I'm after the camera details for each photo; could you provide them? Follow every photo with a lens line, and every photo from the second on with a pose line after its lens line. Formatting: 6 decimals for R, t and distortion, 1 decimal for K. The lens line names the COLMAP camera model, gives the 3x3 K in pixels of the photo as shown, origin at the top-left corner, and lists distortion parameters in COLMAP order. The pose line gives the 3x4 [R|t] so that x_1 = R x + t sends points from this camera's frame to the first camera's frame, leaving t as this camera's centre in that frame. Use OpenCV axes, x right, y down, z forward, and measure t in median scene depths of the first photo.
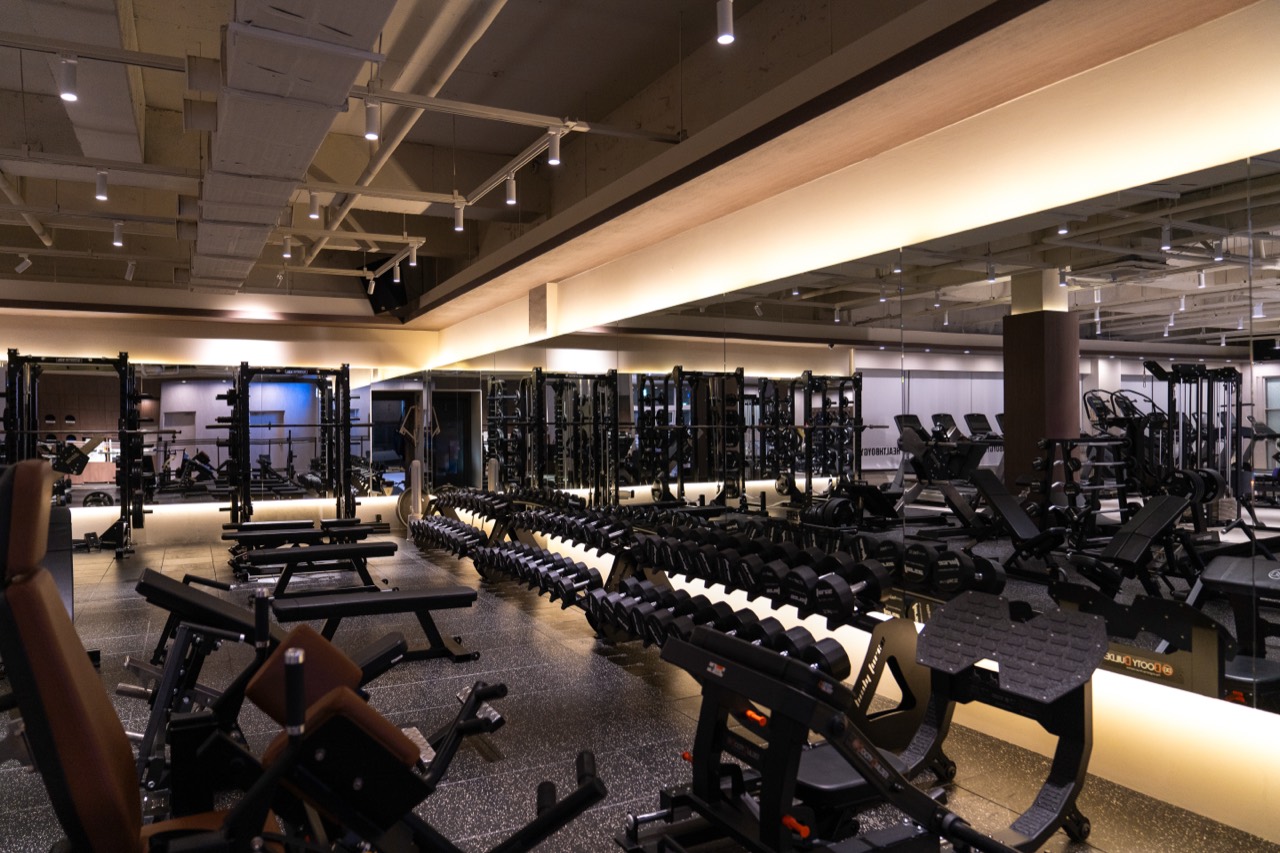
lens RADIAL K [[896.4, 0, 638.6], [0, 896.4, 430.4], [0, 0, 1]] dist [-0.004799, 0.010692]
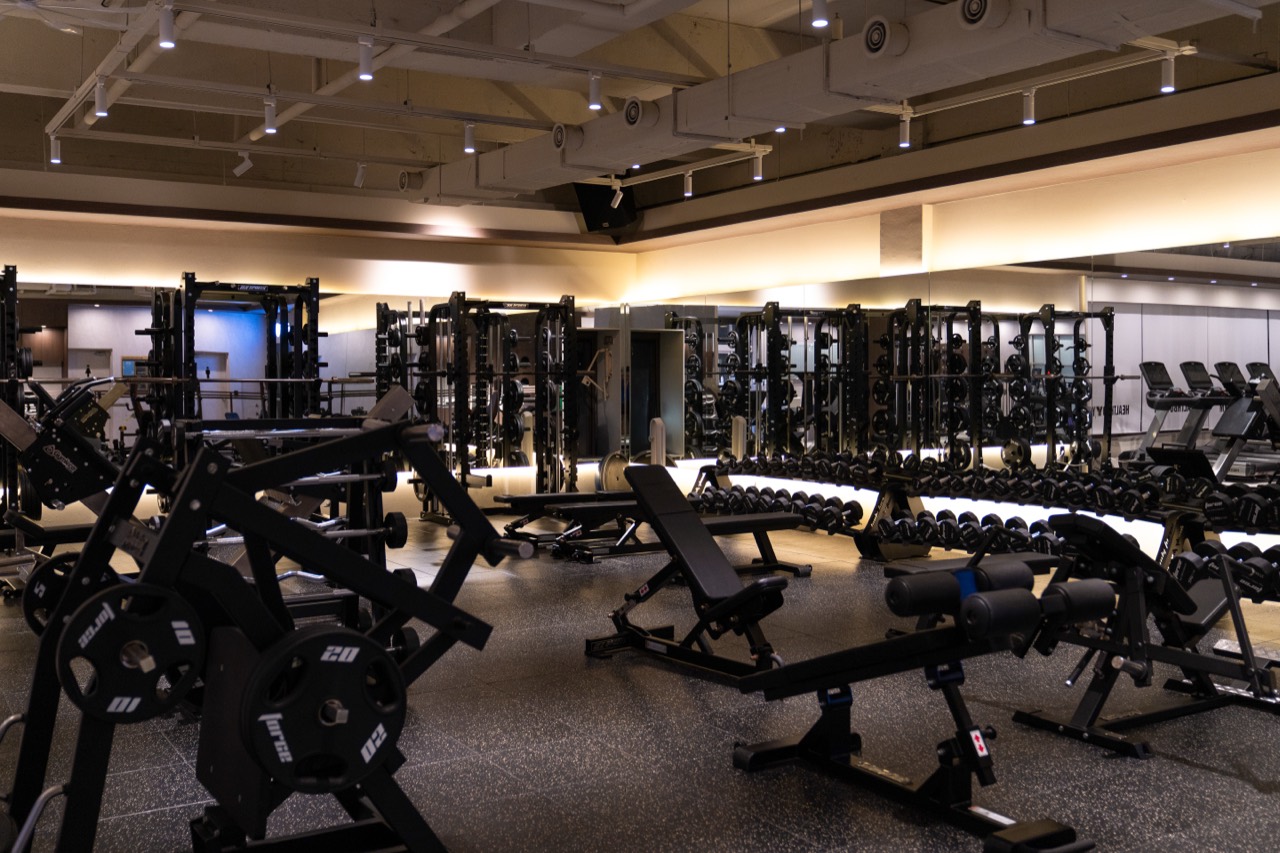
lens RADIAL K [[1326.2, 0, 640.4], [0, 1326.2, 427.8], [0, 0, 1]] dist [0.086380, 0.000000]
pose [[0.996951, 0.002243, 0.077999, -0.268800], [-0.004824, 0.999446, 0.032918, 0.002708], [-0.077882, -0.033194, 0.996410, -0.131004]]
